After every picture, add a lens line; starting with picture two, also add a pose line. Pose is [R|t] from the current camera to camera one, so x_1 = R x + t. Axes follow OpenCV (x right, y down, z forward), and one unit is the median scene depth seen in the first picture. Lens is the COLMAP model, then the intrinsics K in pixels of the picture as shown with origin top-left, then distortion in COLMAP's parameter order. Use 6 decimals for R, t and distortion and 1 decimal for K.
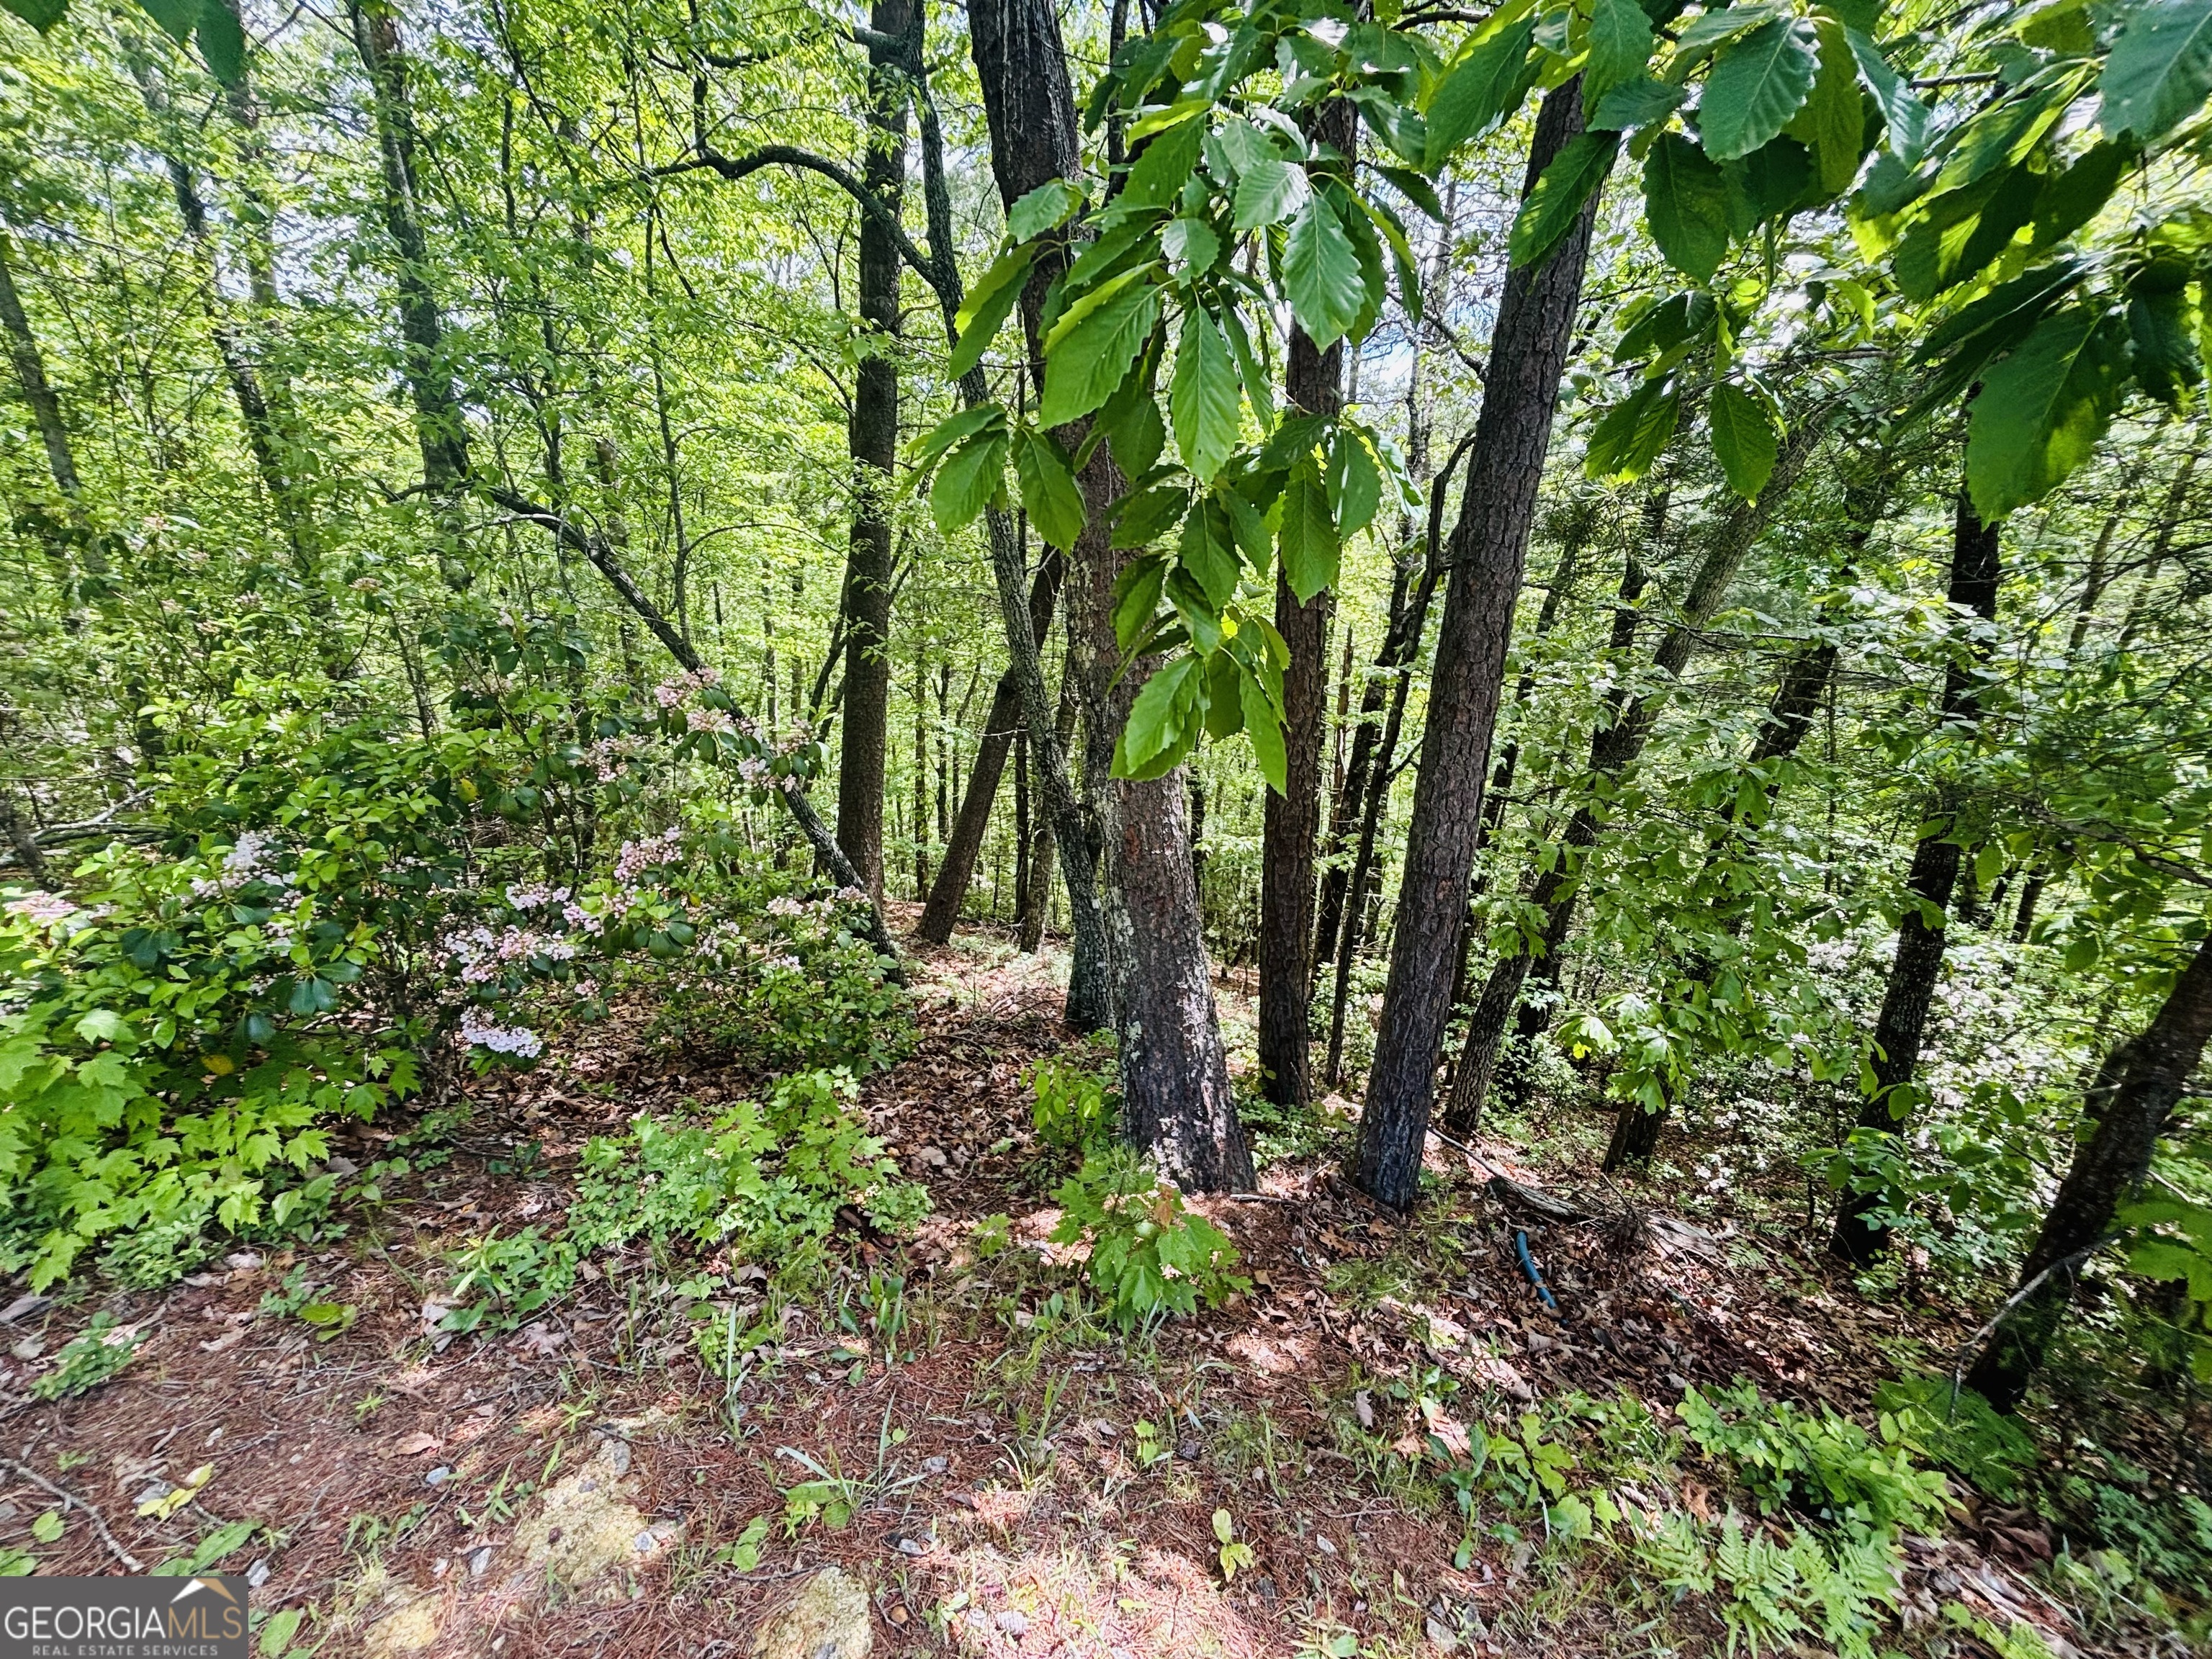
lens RADIAL K [[903.0, 0, 1113.2], [0, 903.0, 825.6], [0, 0, 1]] dist [0.031933, -0.004299]
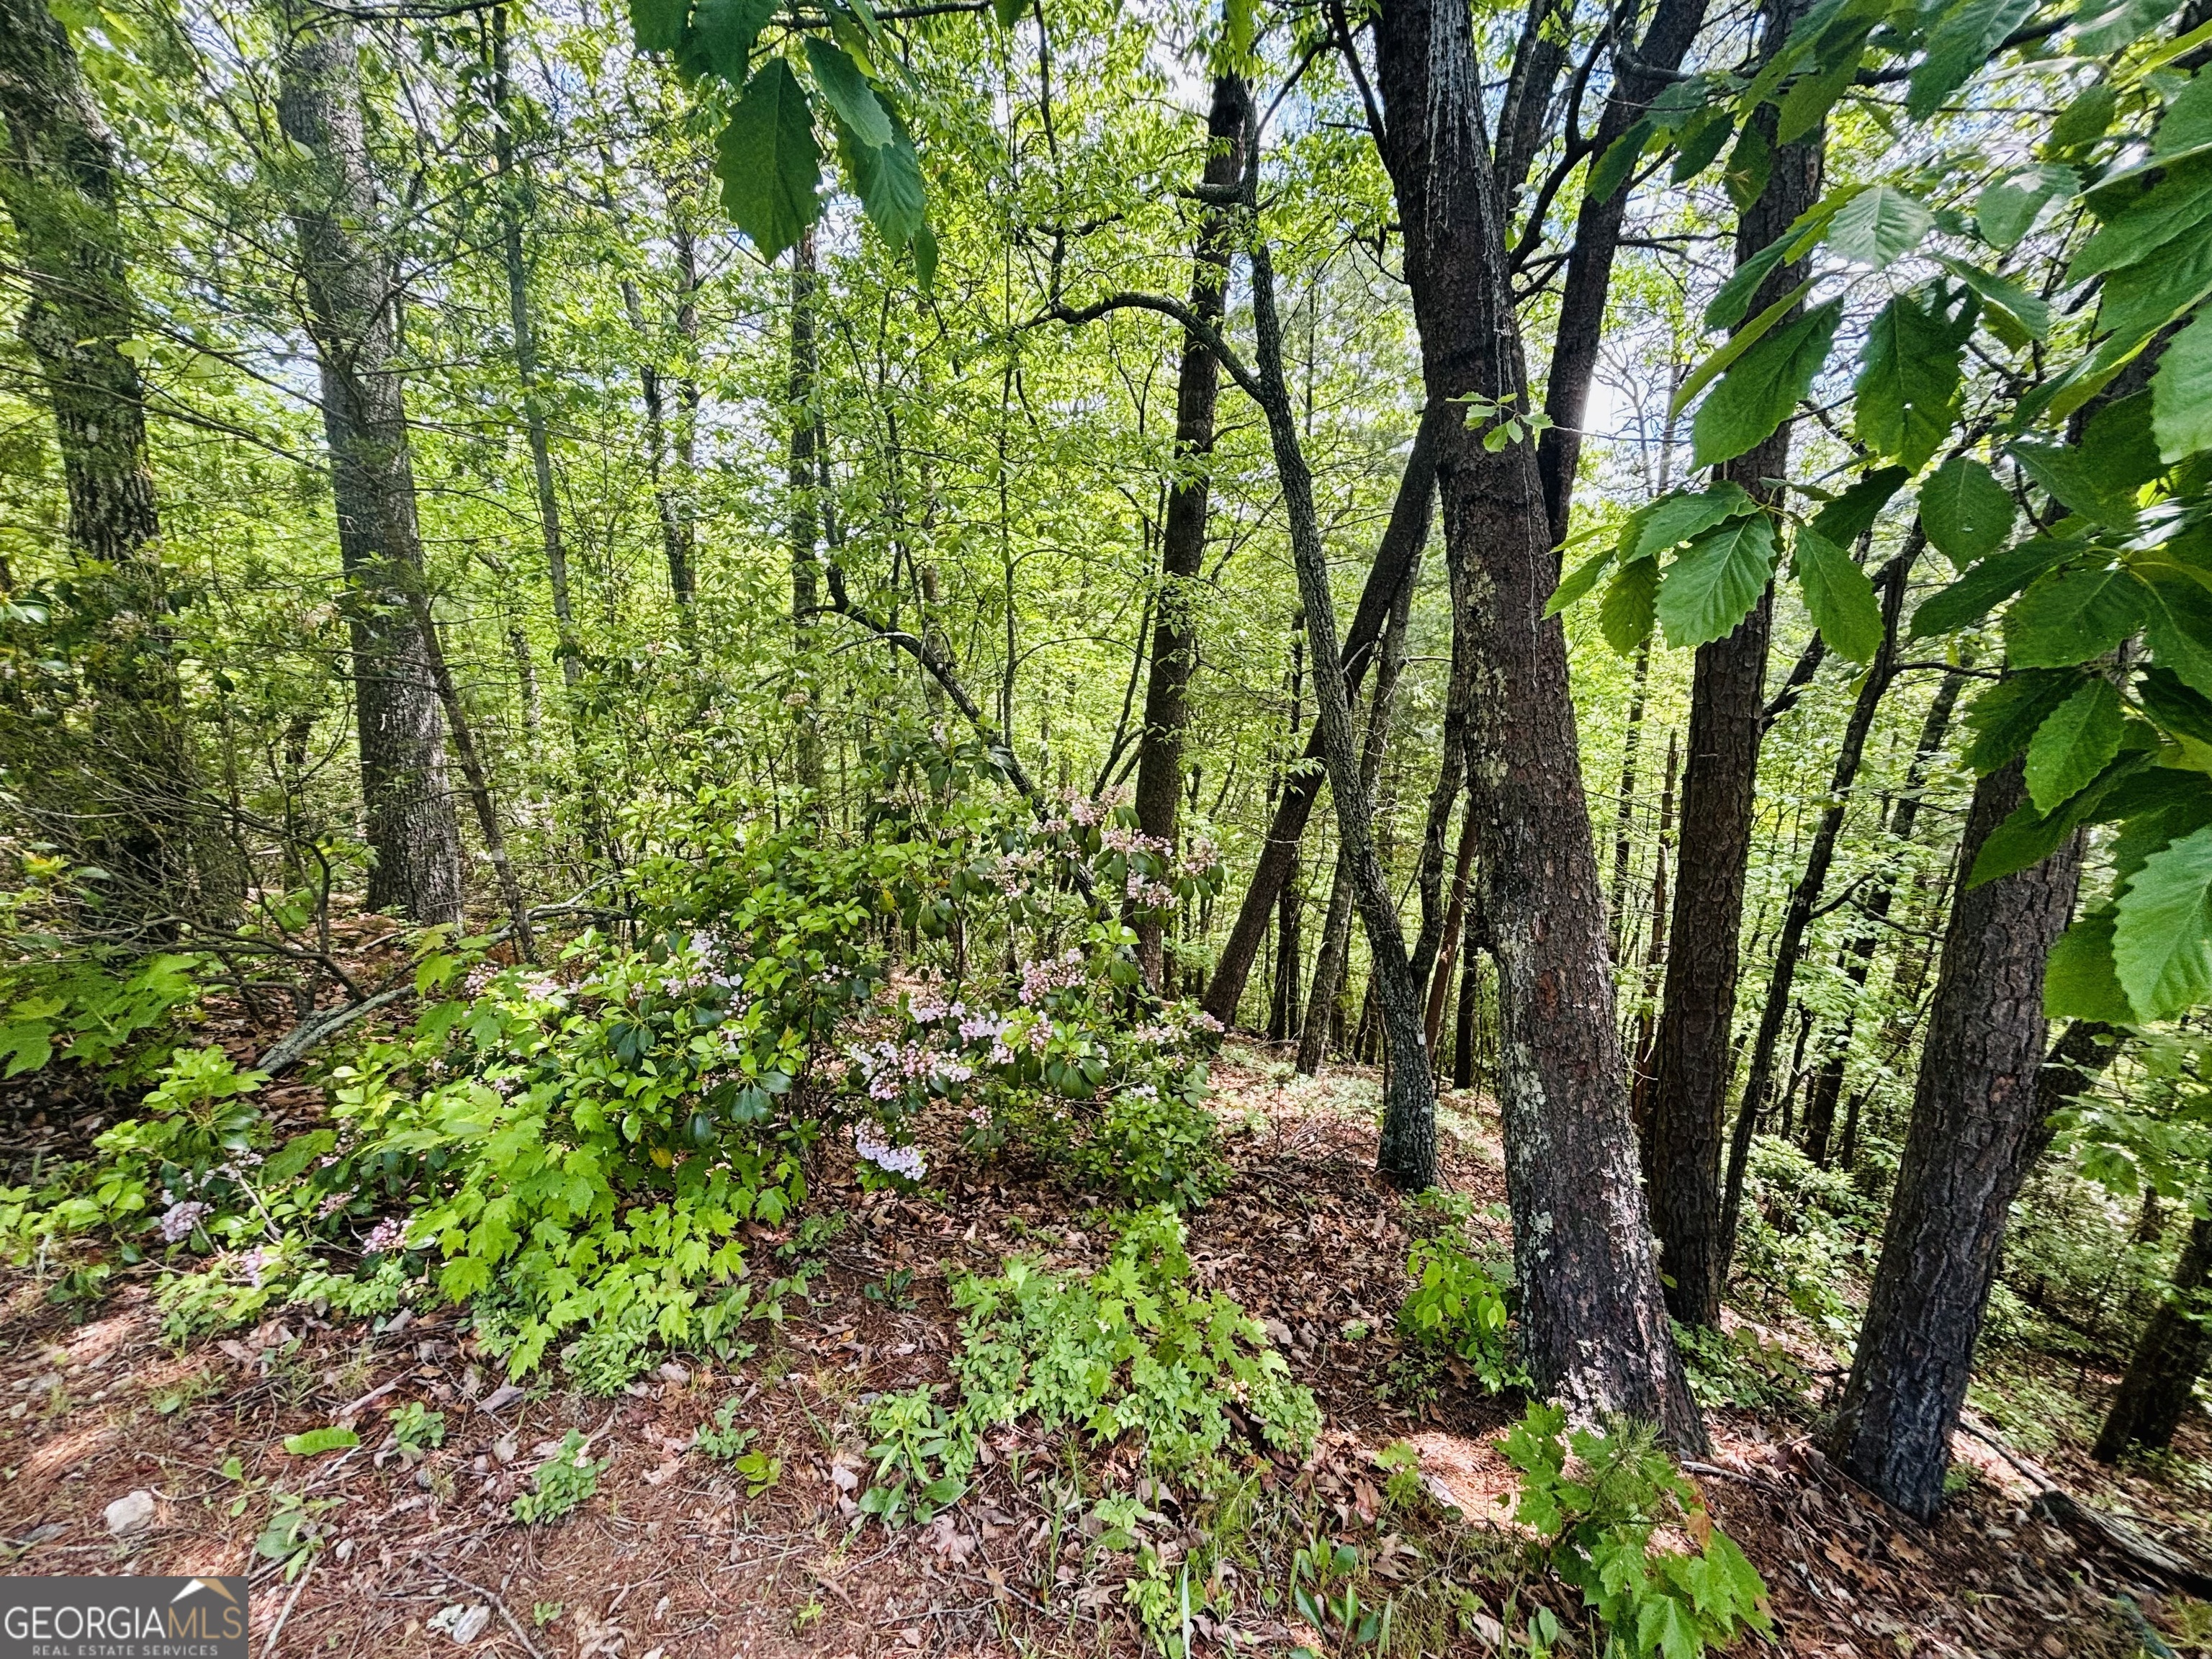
lens RADIAL K [[890.6, 0, 1105.8], [0, 890.6, 831.4], [0, 0, 1]] dist [0.021667, 0.000890]
pose [[0.970069, 0.034816, -0.240319, -0.226930], [-0.057992, 0.994248, -0.090048, -0.038287], [0.235802, 0.101290, 0.966508, 0.099097]]
